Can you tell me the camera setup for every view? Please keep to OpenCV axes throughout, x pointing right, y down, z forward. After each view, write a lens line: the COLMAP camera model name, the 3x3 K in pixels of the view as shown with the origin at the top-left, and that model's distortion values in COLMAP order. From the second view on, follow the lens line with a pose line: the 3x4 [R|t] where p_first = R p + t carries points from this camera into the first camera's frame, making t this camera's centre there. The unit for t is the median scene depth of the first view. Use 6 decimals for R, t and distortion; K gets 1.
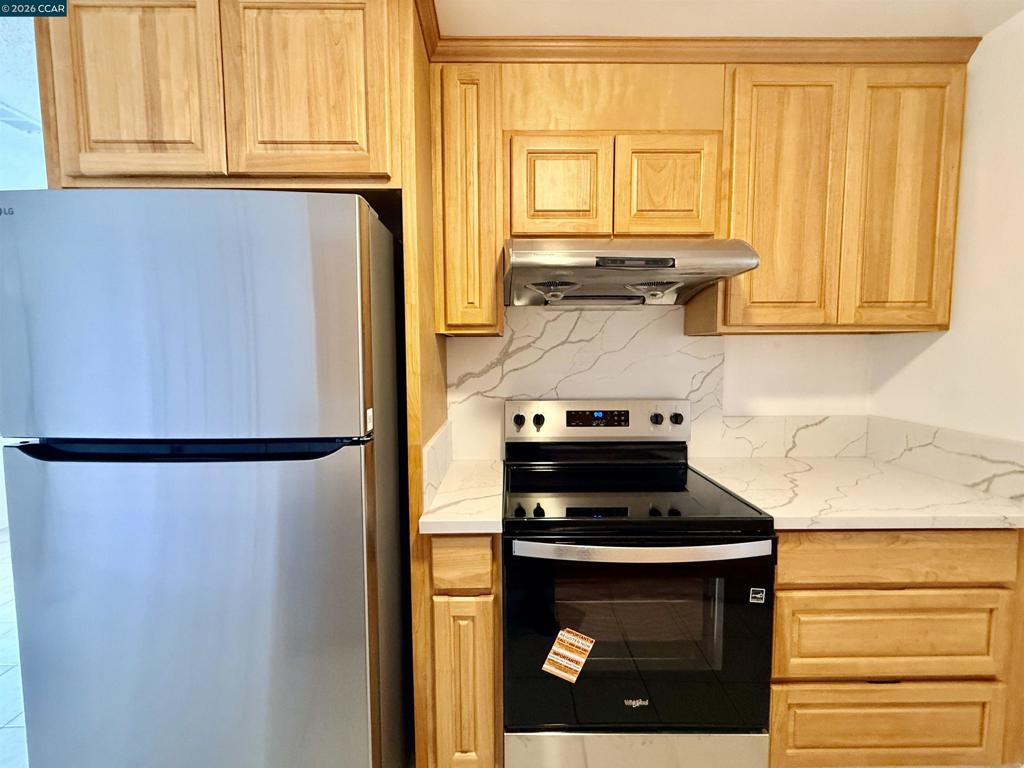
lens RADIAL K [[410.1, 0, 509.3], [0, 410.1, 381.9], [0, 0, 1]] dist [-0.000539, -0.000142]
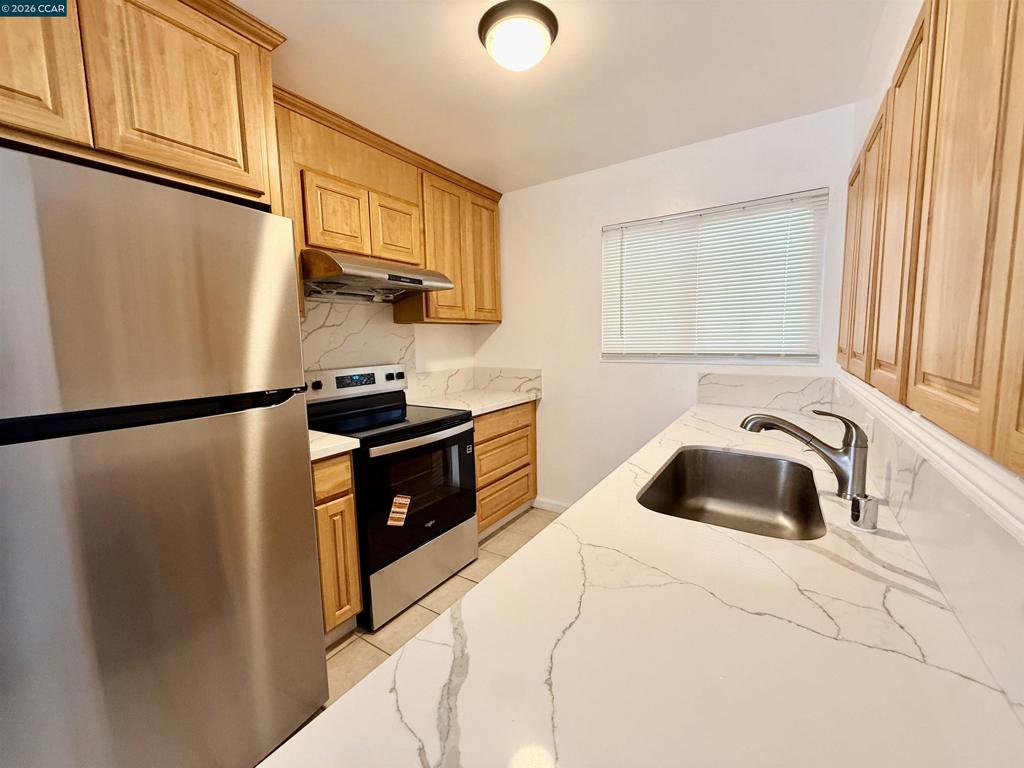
lens RADIAL K [[410.1, 0, 509.3], [0, 410.1, 381.9], [0, 0, 1]] dist [-0.000539, -0.000142]
pose [[0.563528, -0.095659, 0.820540, -0.789094], [0.077229, 0.995023, 0.062962, 0.055836], [-0.822479, 0.027888, 0.568111, -0.294882]]
